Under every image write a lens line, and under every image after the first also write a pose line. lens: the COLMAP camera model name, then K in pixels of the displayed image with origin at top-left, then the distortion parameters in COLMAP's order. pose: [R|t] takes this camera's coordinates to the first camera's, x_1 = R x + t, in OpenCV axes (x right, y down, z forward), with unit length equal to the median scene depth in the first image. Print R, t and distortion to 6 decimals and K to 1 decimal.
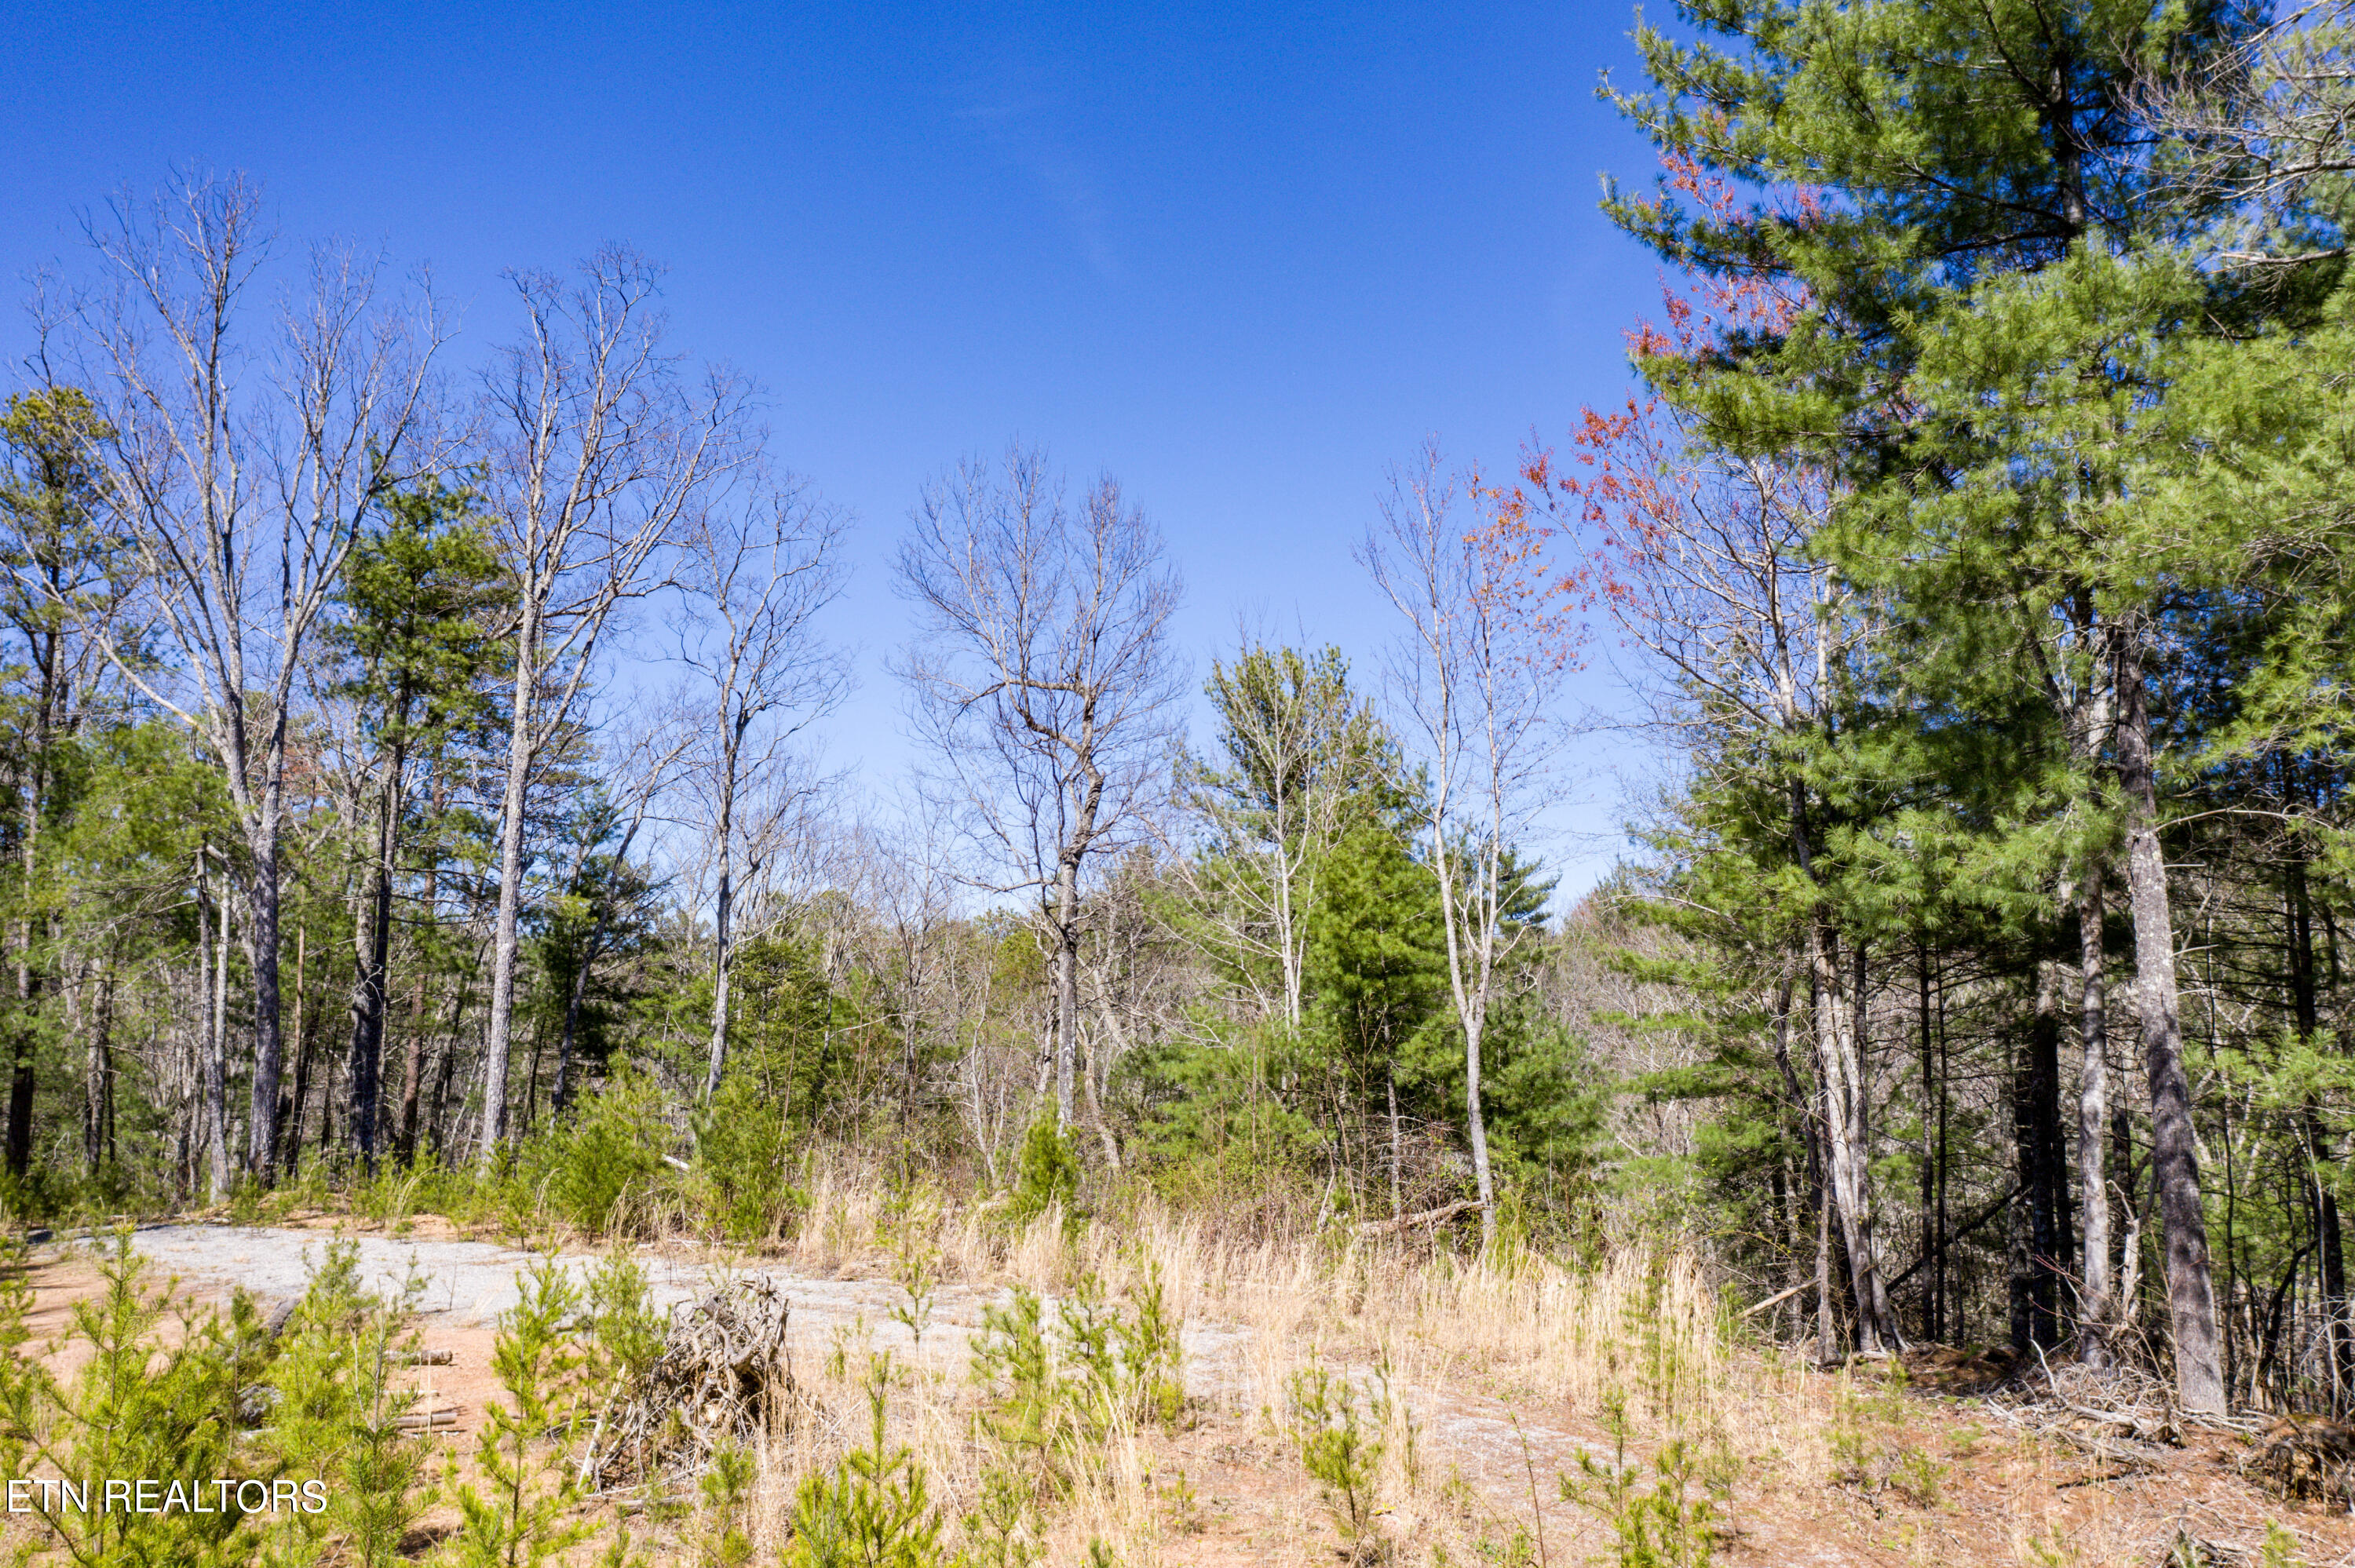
lens RADIAL K [[1861.6, 0, 1177.3], [0, 1861.6, 784.8], [0, 0, 1]] dist [-0.012509, 0.008278]
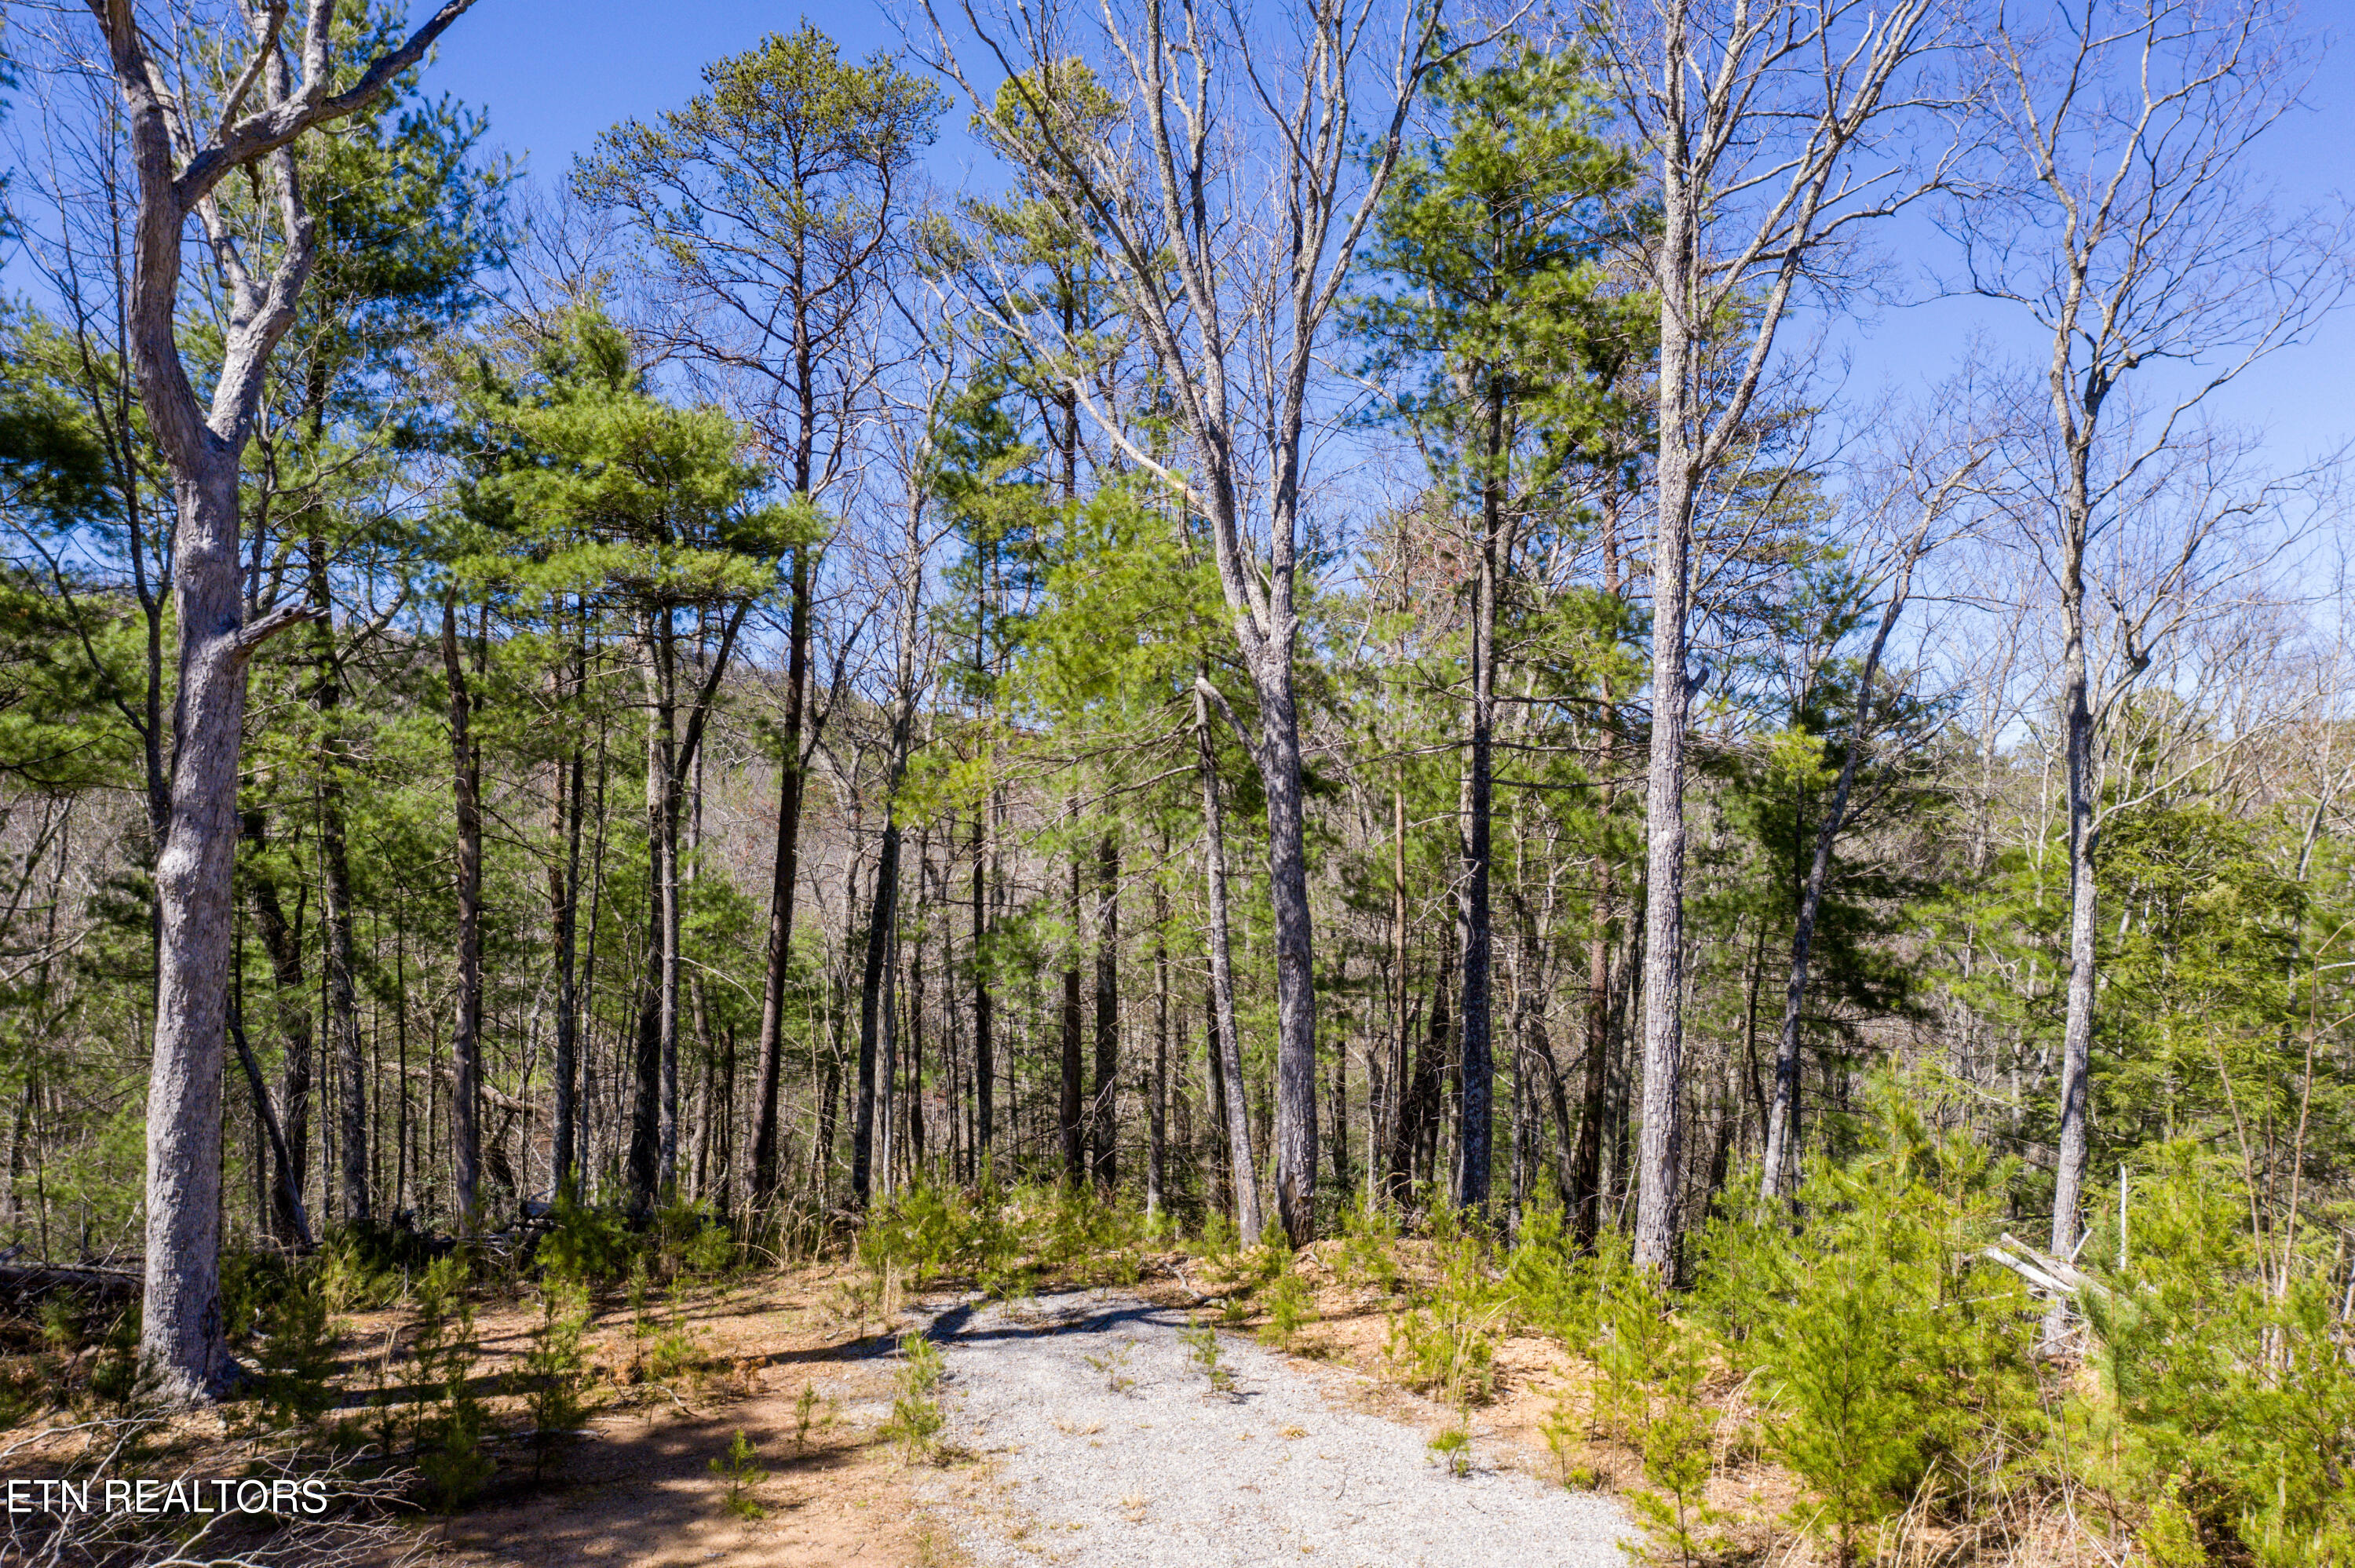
lens RADIAL K [[1861.6, 0, 1177.2], [0, 1861.6, 785.9], [0, 0, 1]] dist [-0.012509, 0.008278]
pose [[0.795211, -0.015801, -0.606127, -0.128008], [0.079249, 0.993794, 0.078064, 0.016759], [0.601131, -0.110112, 0.791528, 0.427143]]
